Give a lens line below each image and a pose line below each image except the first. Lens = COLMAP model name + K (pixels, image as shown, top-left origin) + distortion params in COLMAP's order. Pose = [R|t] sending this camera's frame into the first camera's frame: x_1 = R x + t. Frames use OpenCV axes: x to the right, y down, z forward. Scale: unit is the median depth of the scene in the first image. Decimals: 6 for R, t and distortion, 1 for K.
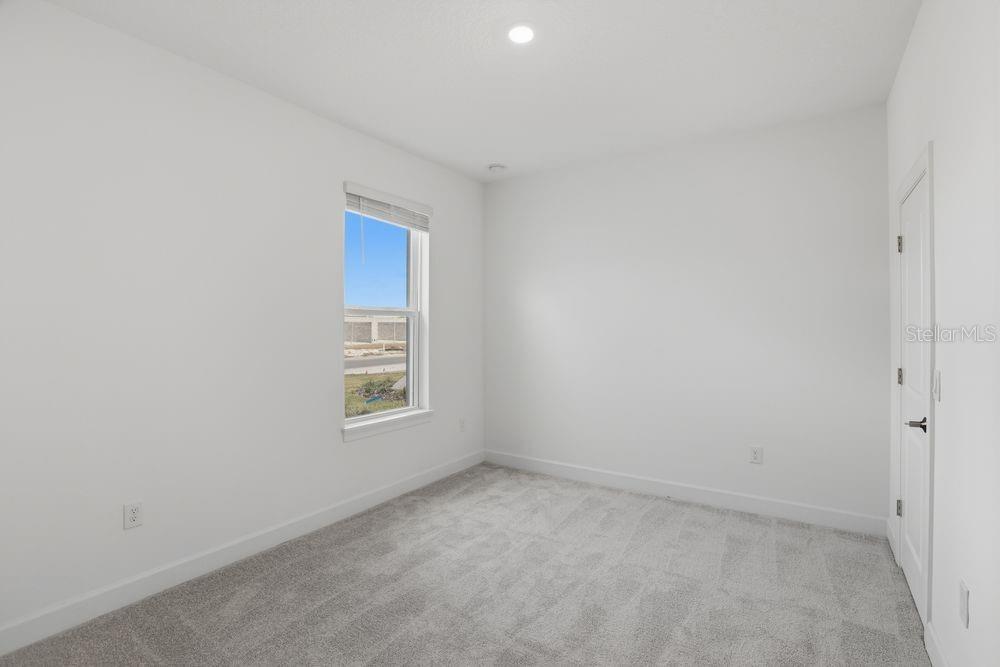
lens RADIAL K [[473.7, 0, 500.0], [0, 473.7, 333.5], [0, 0, 1]] dist [-0.052882, 0.021717]
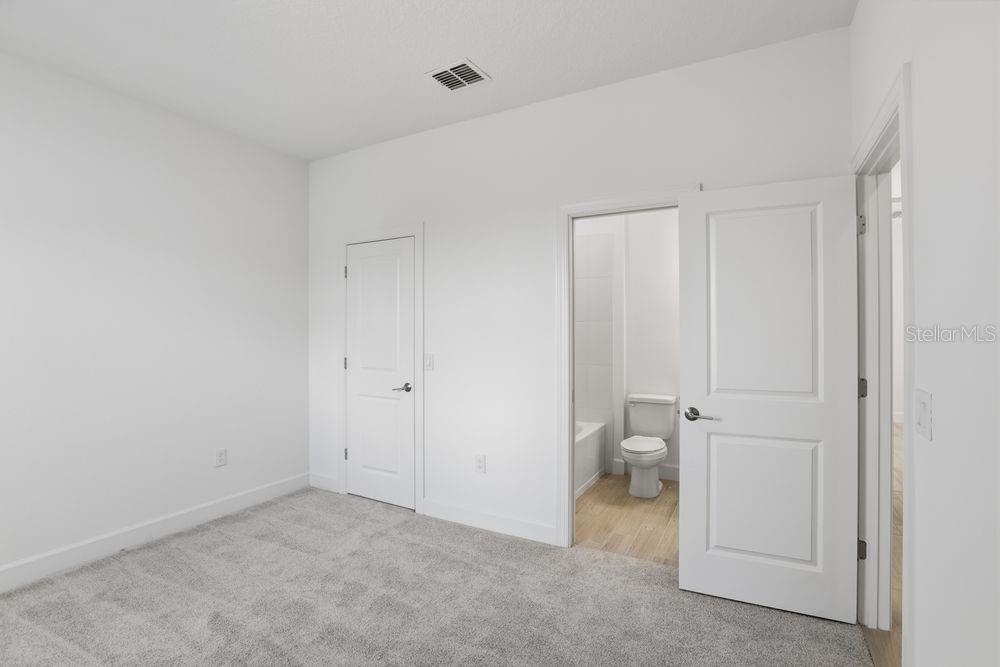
lens RADIAL K [[473.7, 0, 500.0], [0, 473.7, 333.5], [0, 0, 1]] dist [-0.052882, 0.021717]
pose [[-0.107389, -0.000722, 0.994217, -0.533590], [0.011146, 0.999936, 0.001930, 0.000323], [-0.994155, 0.011289, -0.107374, 0.542780]]
